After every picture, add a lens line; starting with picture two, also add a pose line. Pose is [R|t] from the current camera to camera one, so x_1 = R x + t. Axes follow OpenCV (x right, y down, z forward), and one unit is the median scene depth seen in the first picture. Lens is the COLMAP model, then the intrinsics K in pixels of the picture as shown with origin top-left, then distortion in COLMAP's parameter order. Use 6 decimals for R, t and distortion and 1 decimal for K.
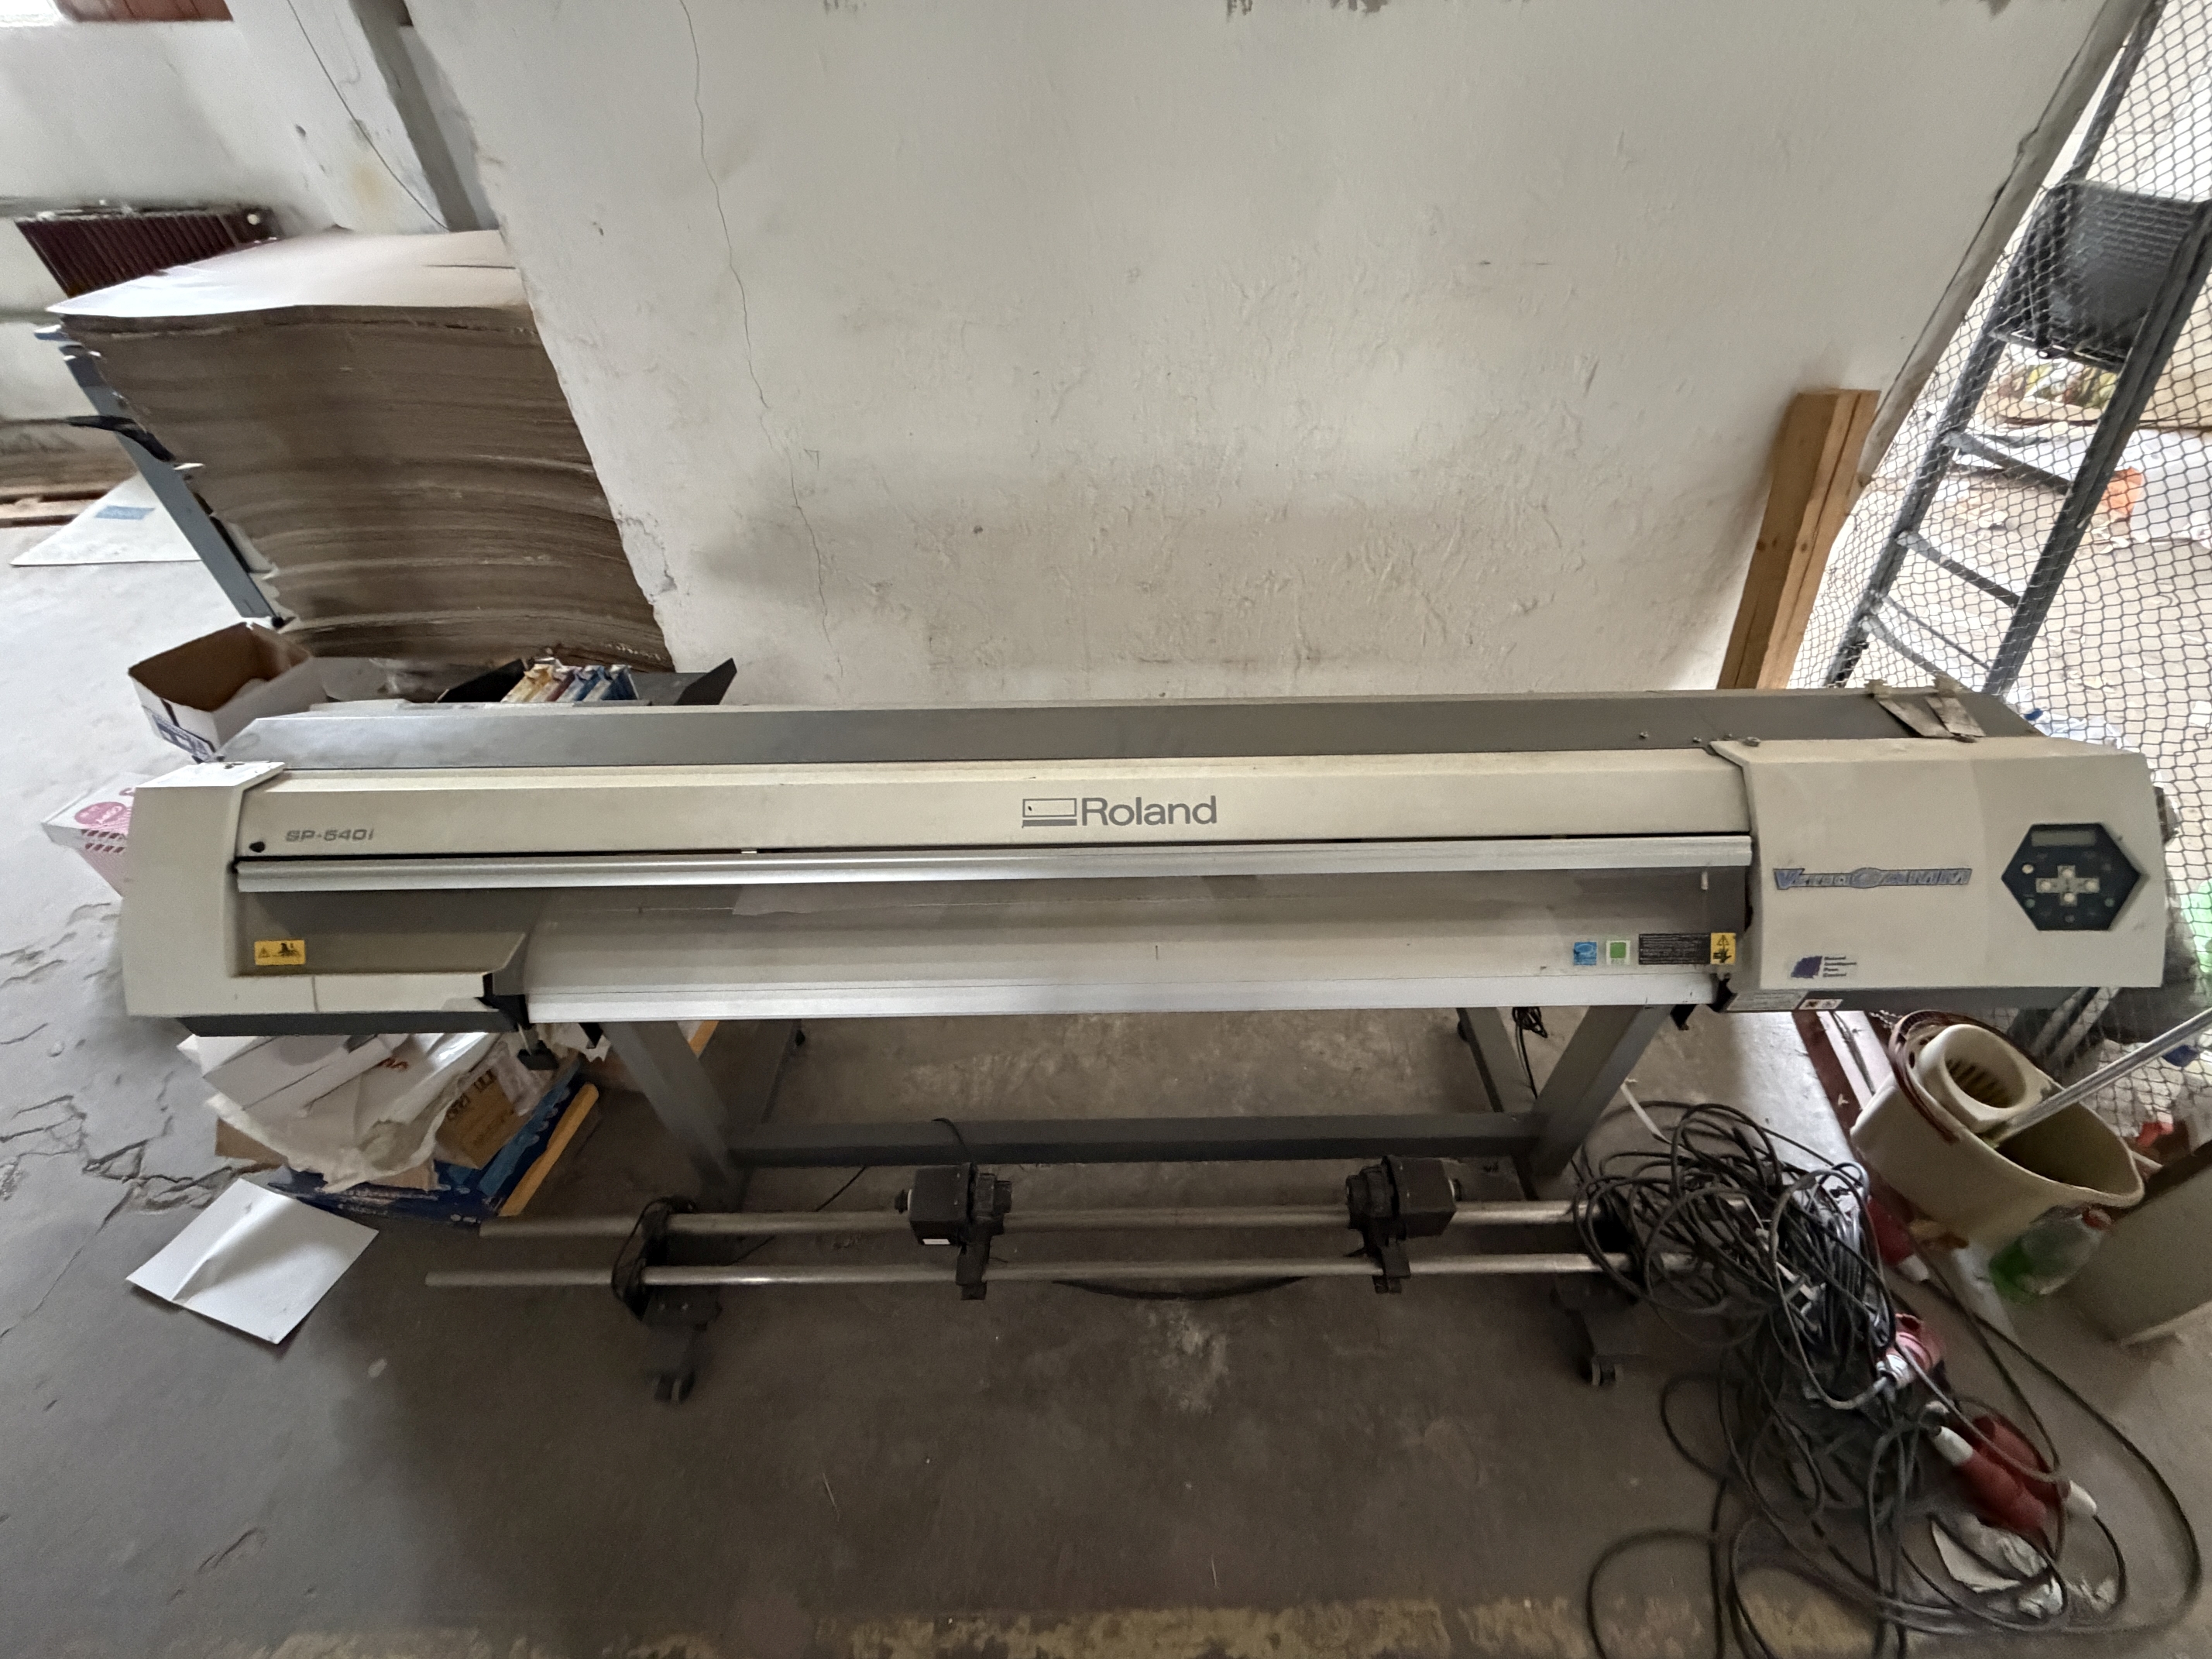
lens RADIAL K [[884.5, 0, 1103.4], [0, 884.5, 828.7], [0, 0, 1]] dist [0.000629, -0.000322]
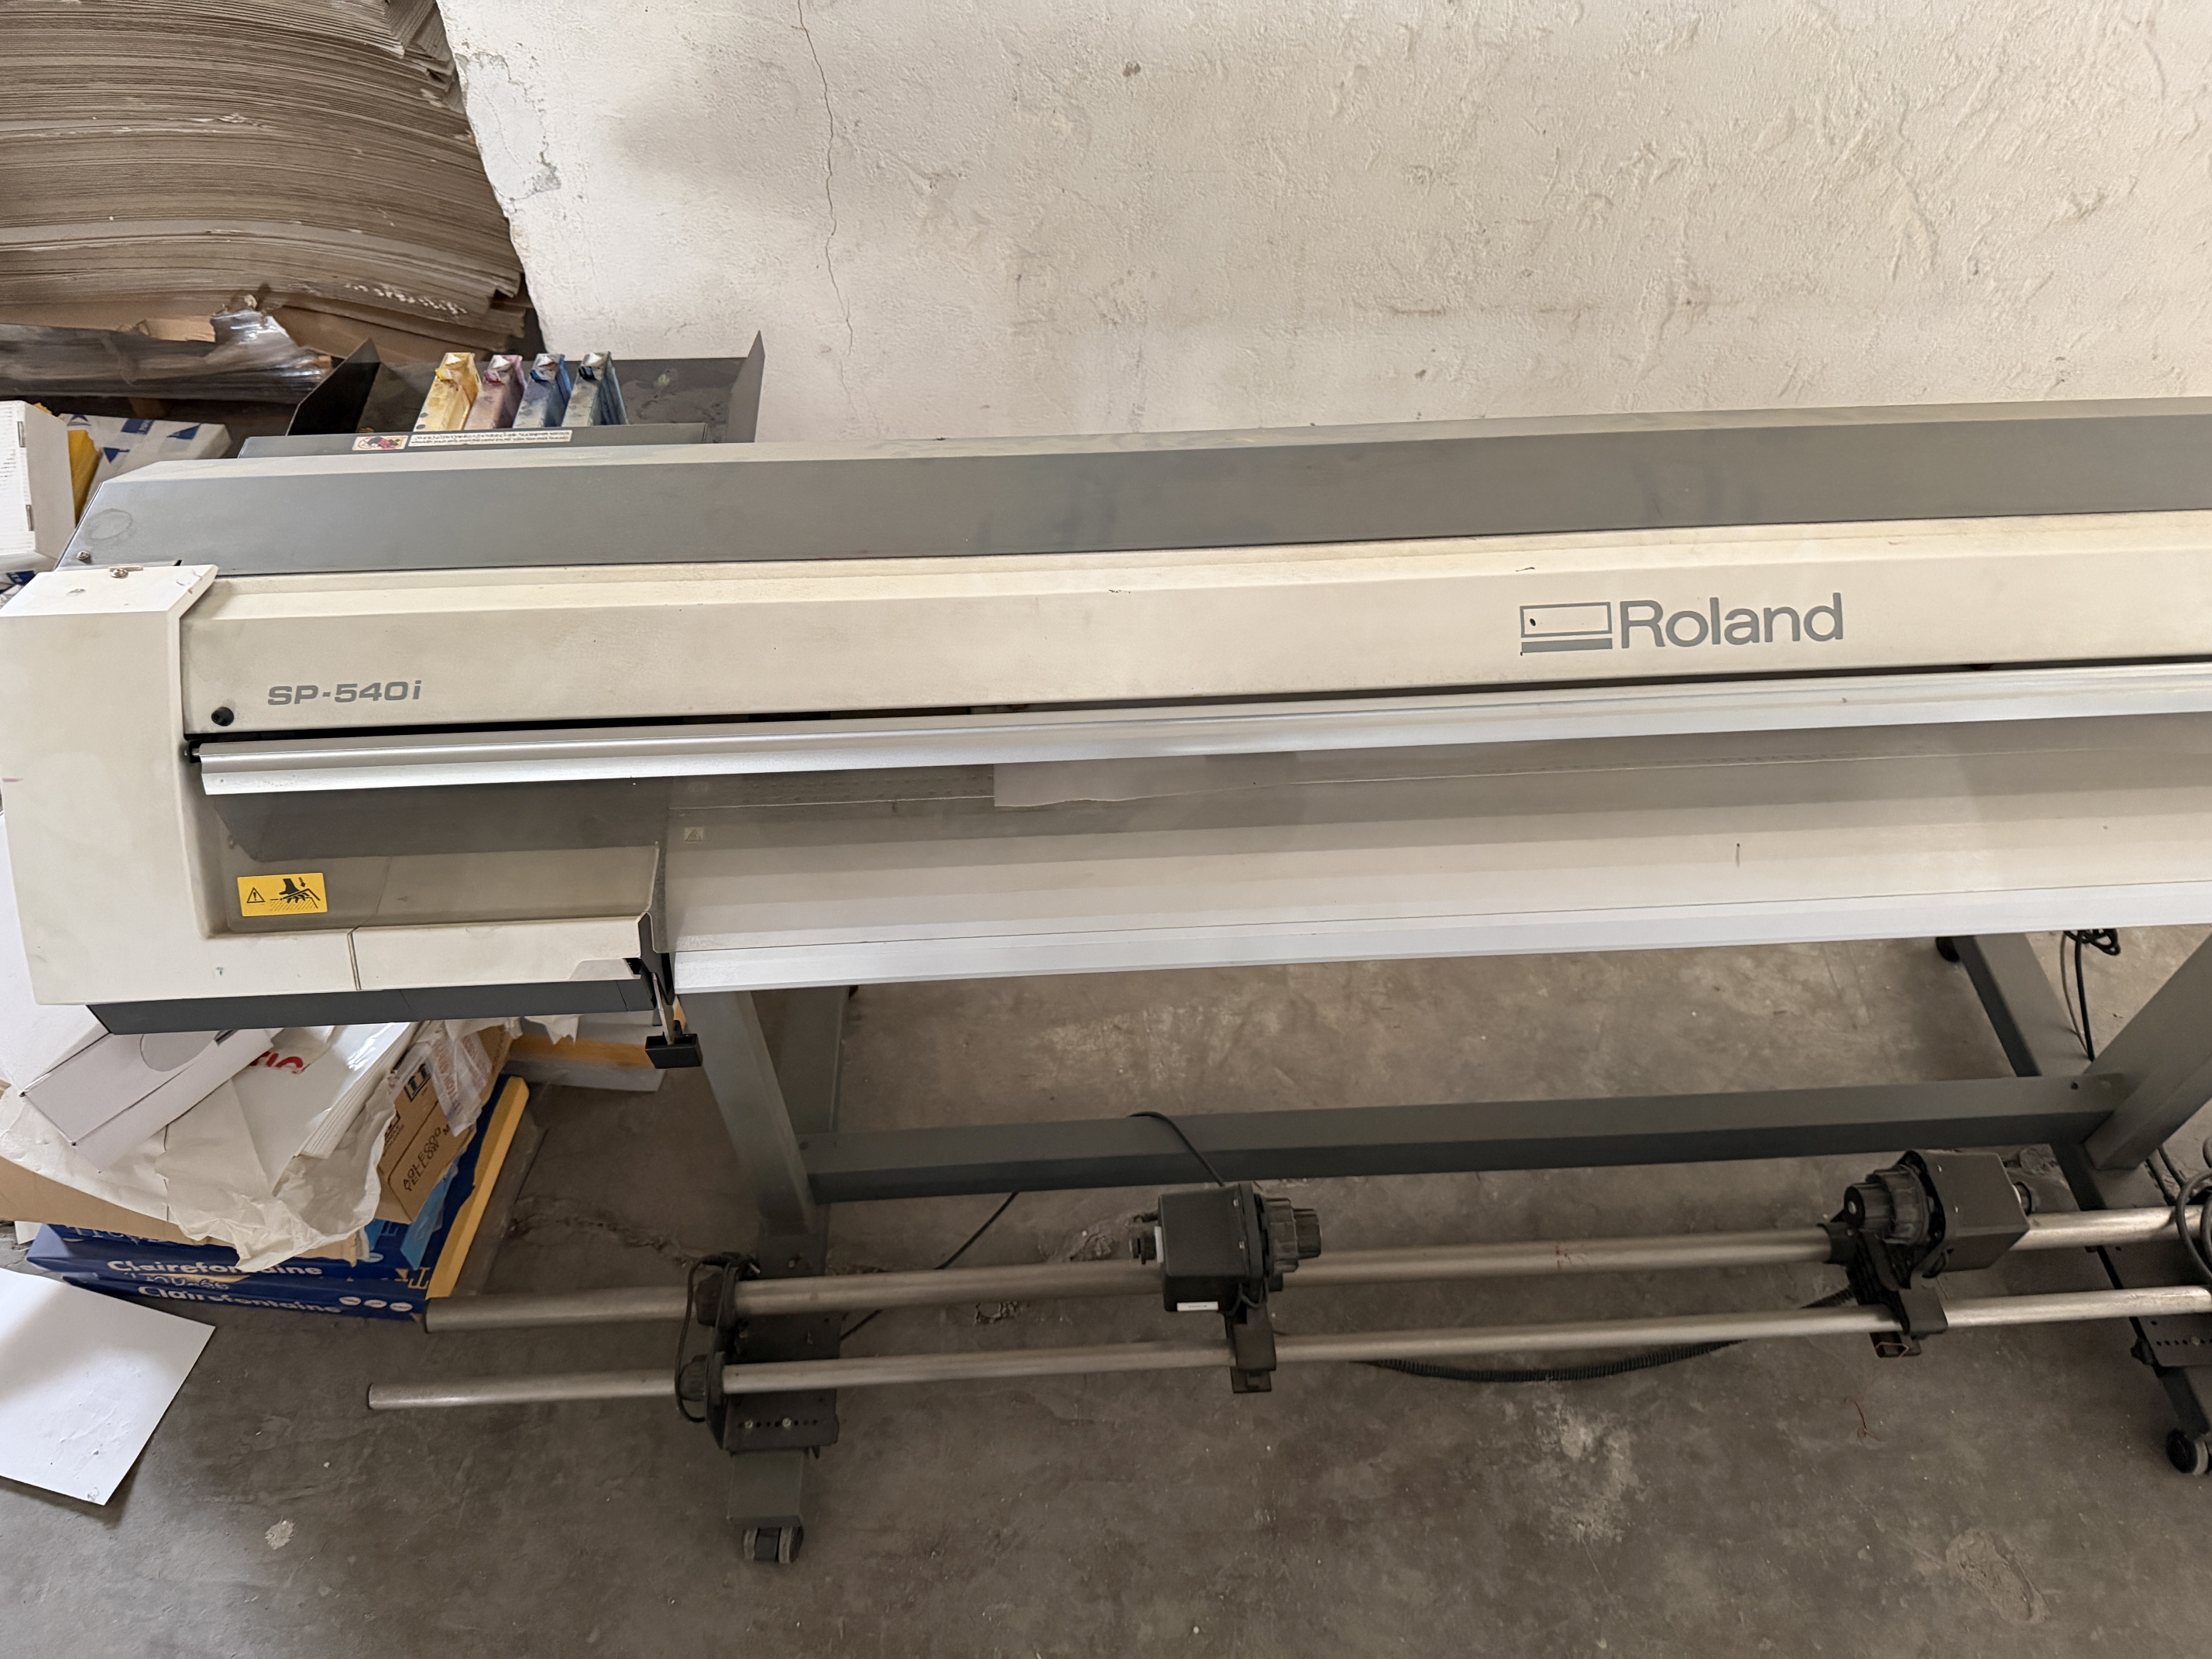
lens RADIAL K [[1585.4, 0, 1104.4], [0, 1585.4, 835.6], [0, 0, 1]] dist [-0.007226, -0.004164]
pose [[0.998814, -0.026553, 0.040812, -0.274275], [0.019839, 0.987415, 0.156900, -0.034827], [-0.044465, -0.155904, 0.986771, -0.038911]]
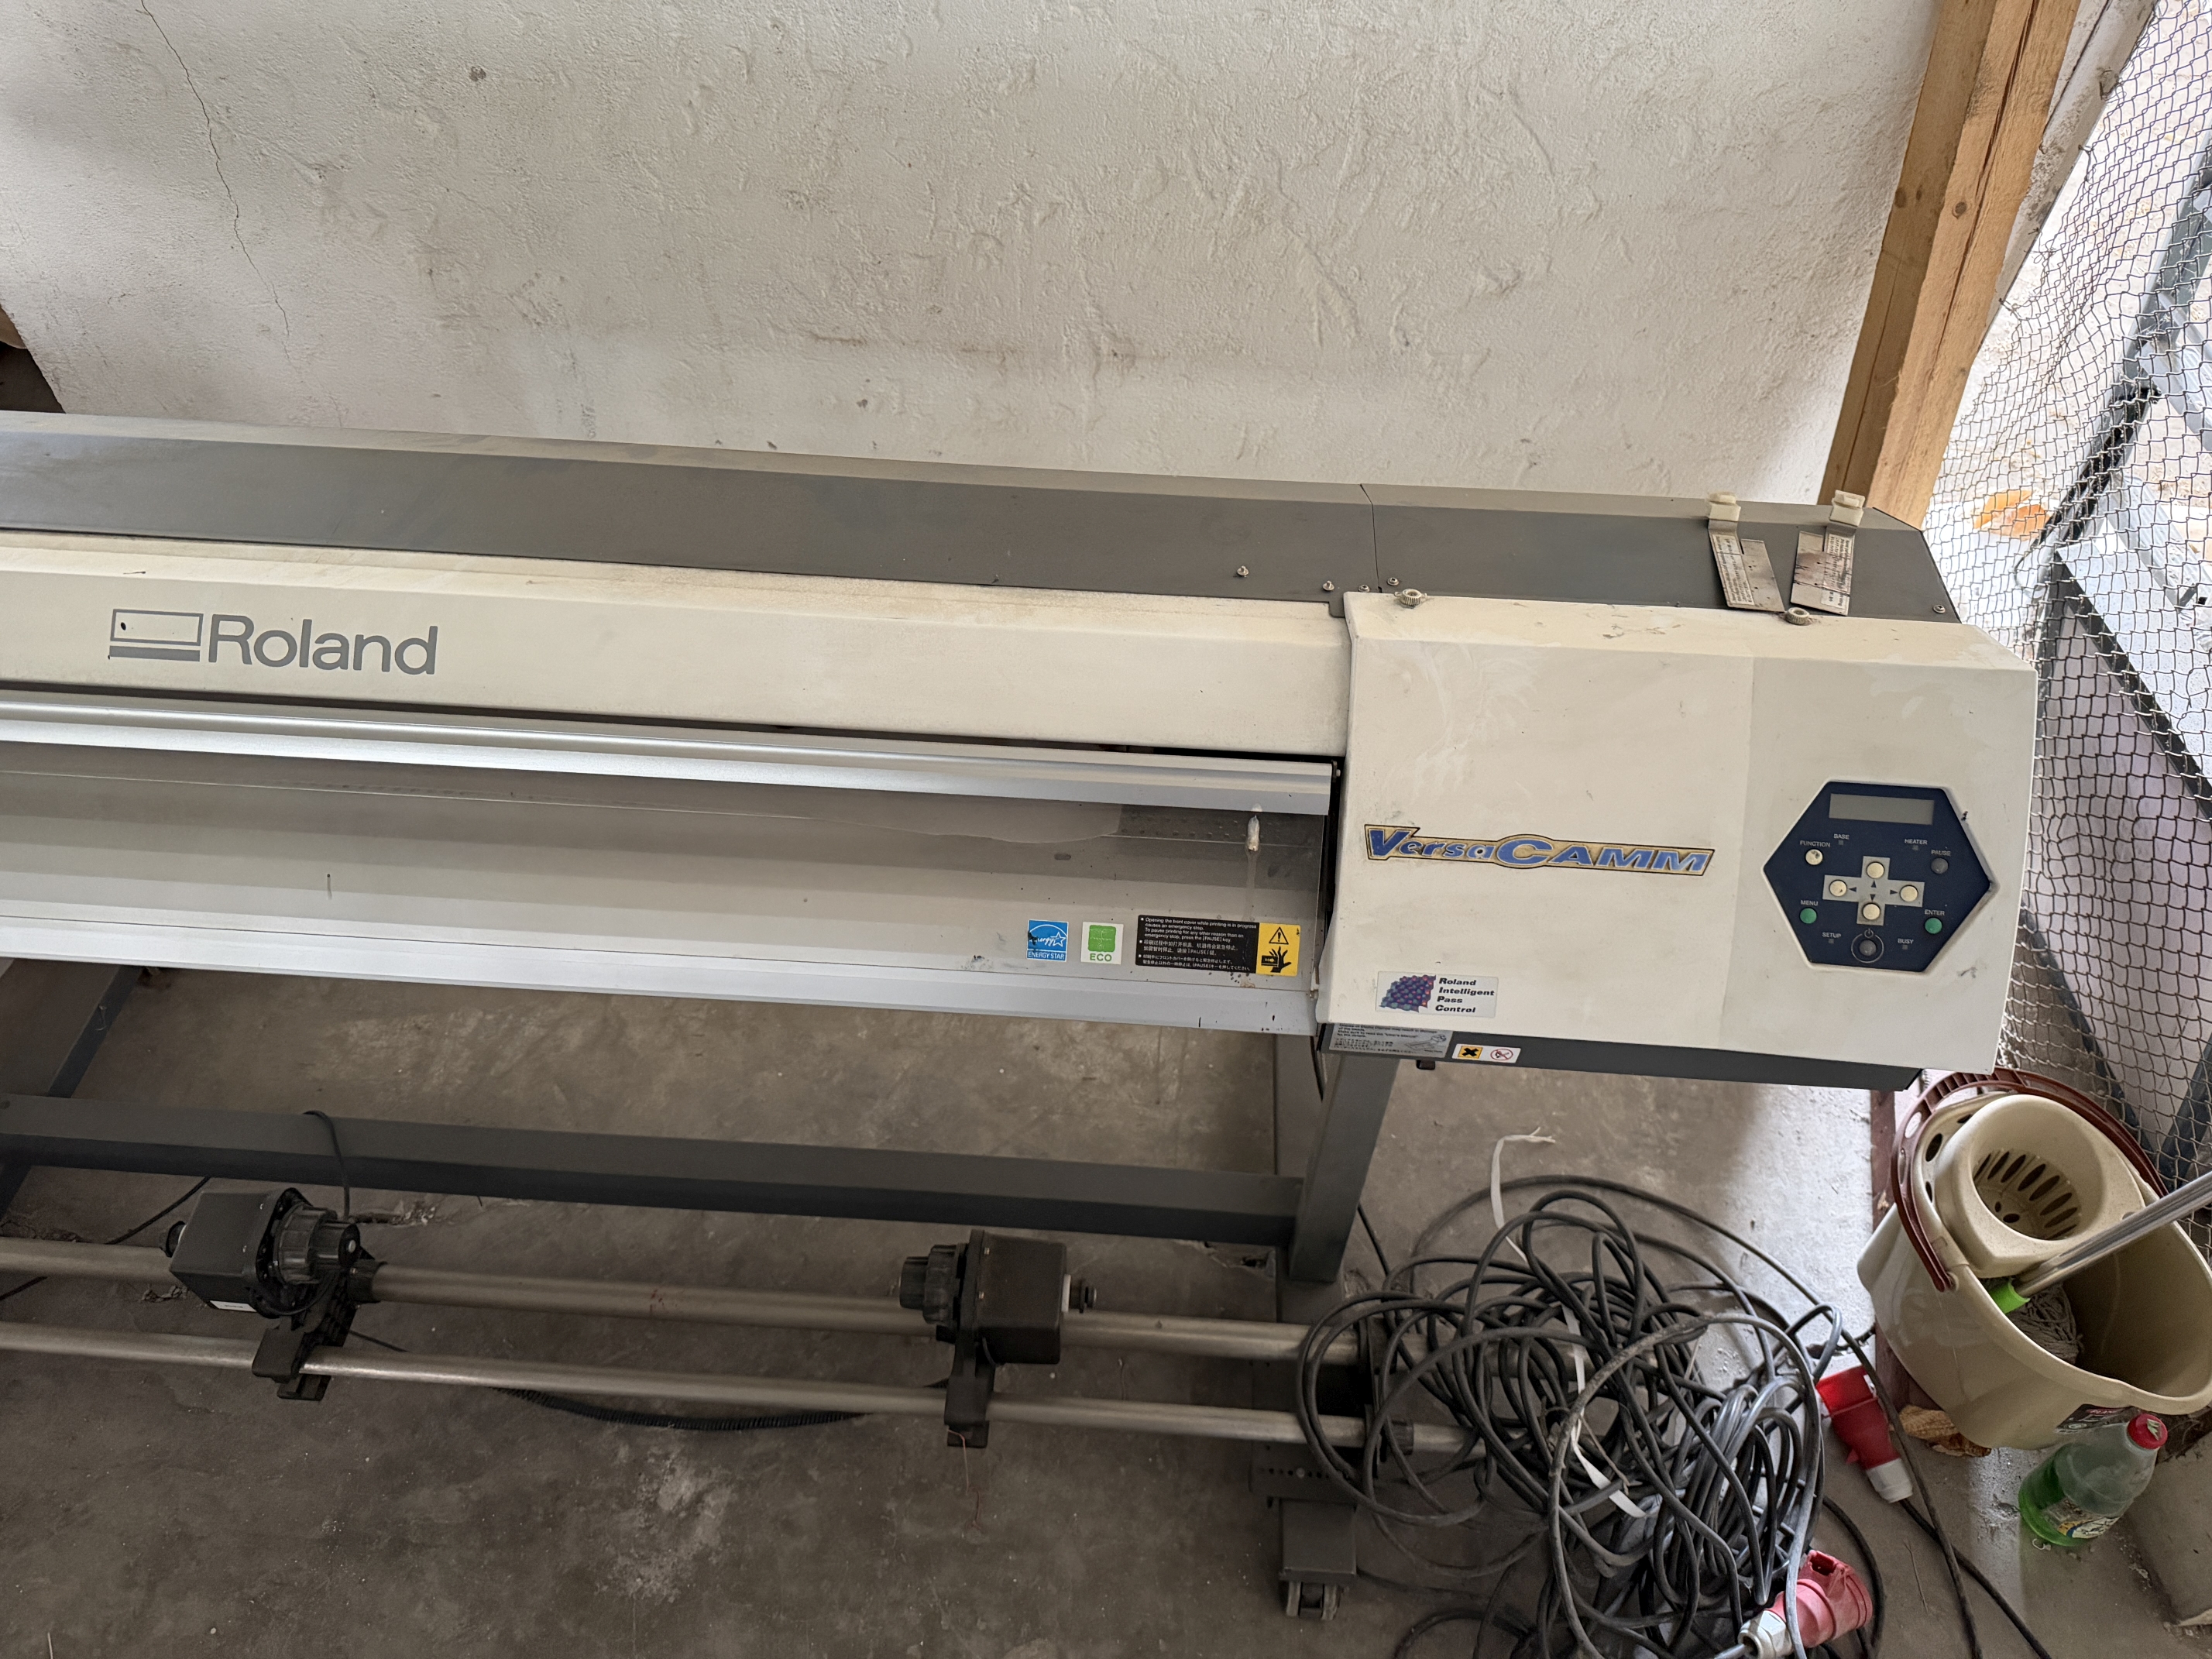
lens RADIAL K [[1579.1, 0, 1094.8], [0, 1579.1, 825.8], [0, 0, 1]] dist [0.003491, -0.012225]
pose [[0.996861, 0.074345, -0.027211, 0.389101], [-0.069906, 0.987929, 0.138234, -0.053425], [0.037159, -0.135898, 0.990026, -0.017142]]
